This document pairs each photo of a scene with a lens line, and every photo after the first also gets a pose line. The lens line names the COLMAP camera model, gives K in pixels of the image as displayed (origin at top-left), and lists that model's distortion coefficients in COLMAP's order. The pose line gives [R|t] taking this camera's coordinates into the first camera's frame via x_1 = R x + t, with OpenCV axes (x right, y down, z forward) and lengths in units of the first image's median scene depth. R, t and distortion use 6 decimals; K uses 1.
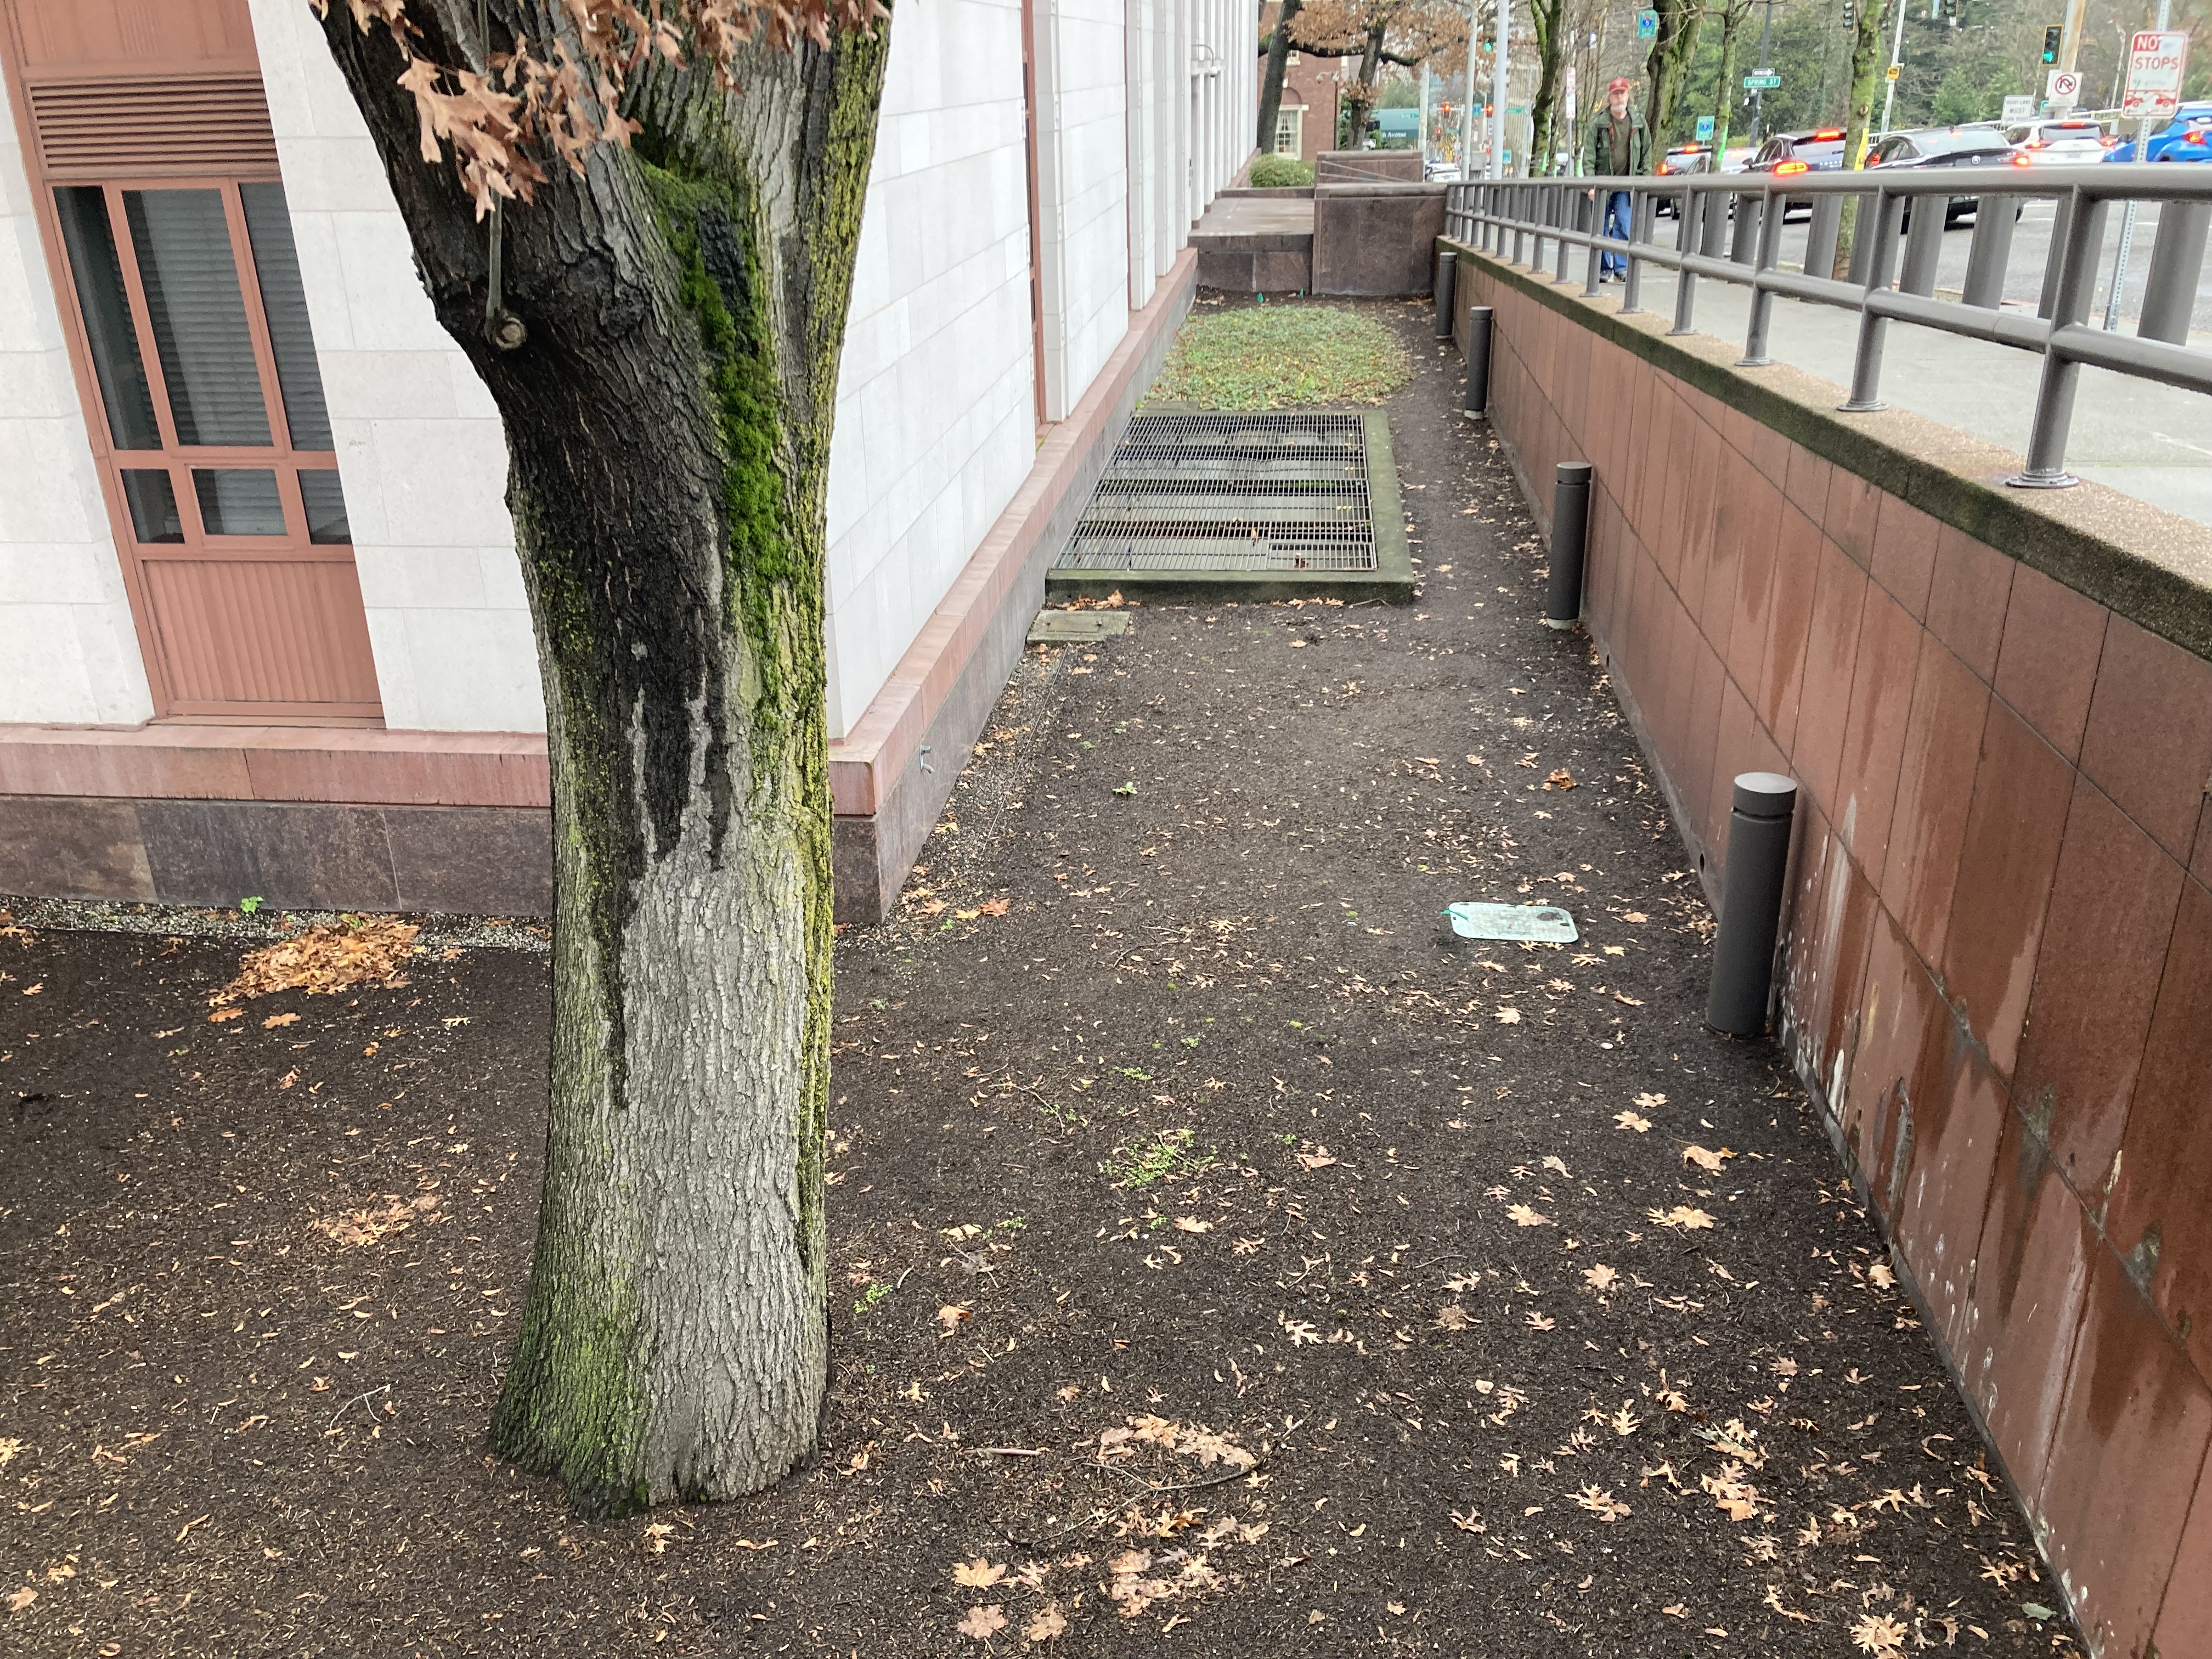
lens RADIAL K [[1811.1, 0, 1106.2], [0, 1811.1, 851.3], [0, 0, 1]] dist [-0.002411, -0.000600]
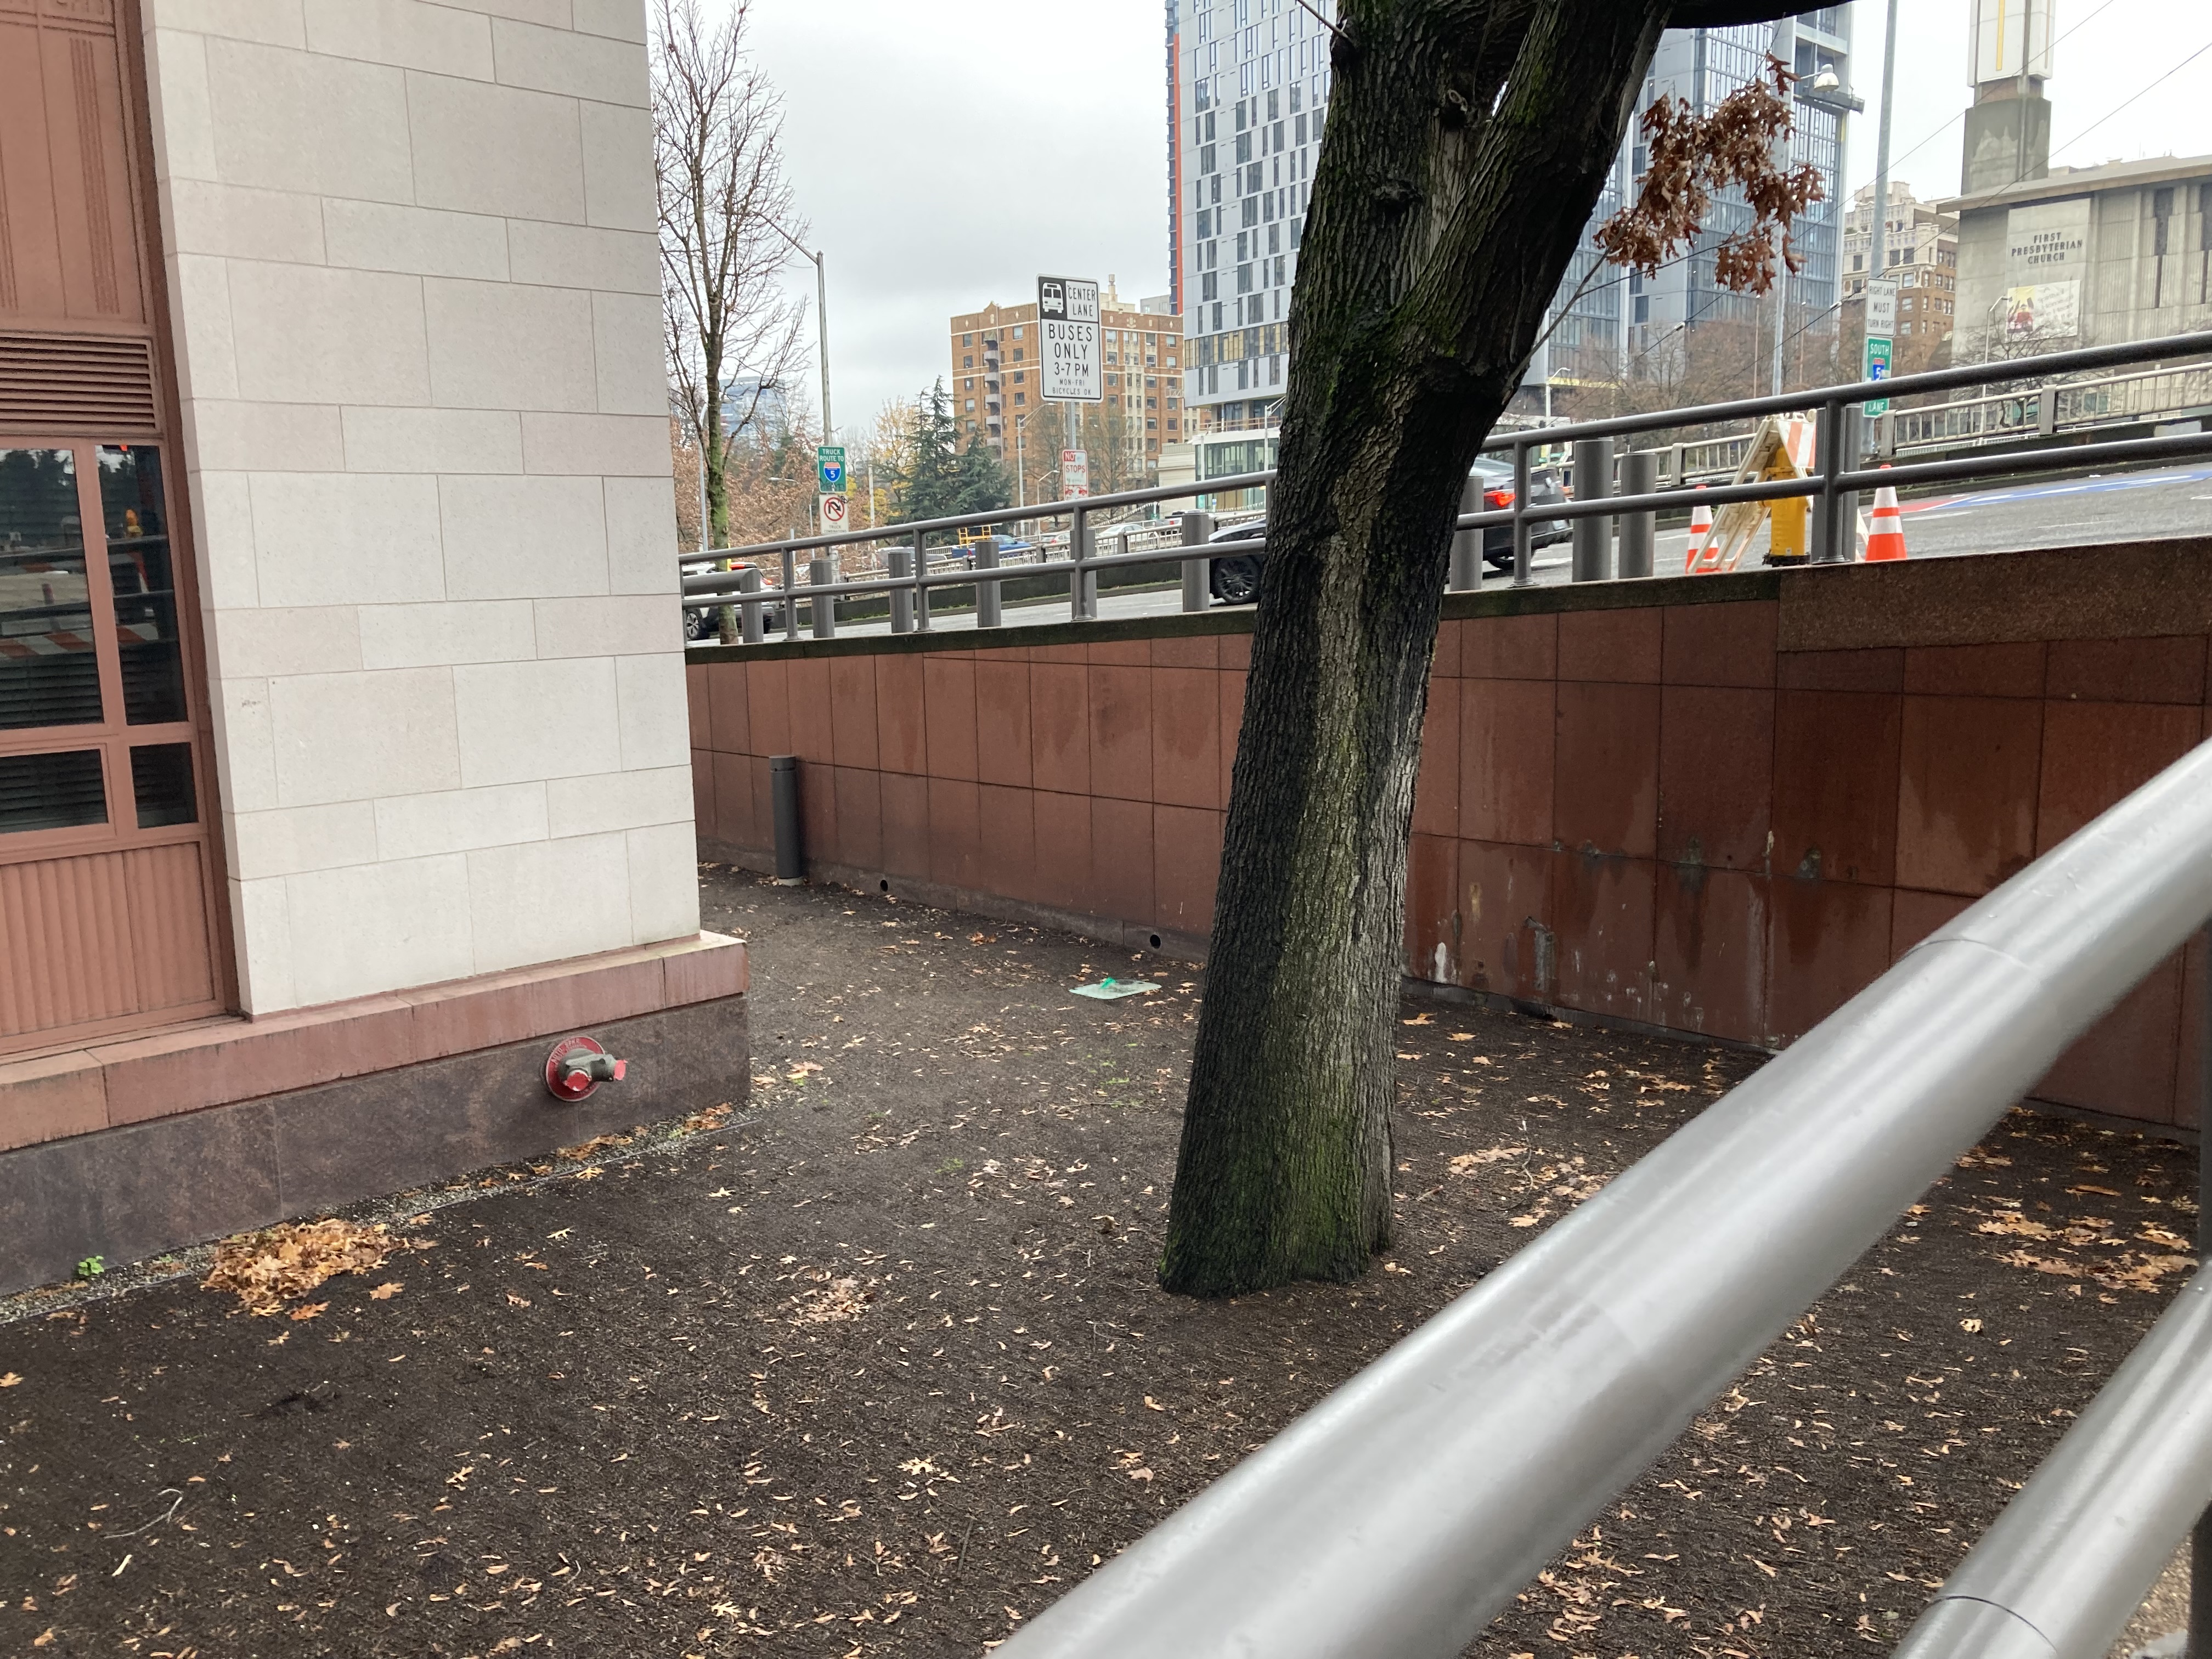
lens RADIAL K [[1813.9, 0, 1106.0], [0, 1813.9, 829.5], [0, 0, 1]] dist [0.002221, -0.001433]
pose [[0.639805, -0.113558, 0.760101, -0.885392], [0.315784, 0.940522, -0.125295, 0.103456], [-0.700664, 0.320192, 0.637610, 0.098311]]
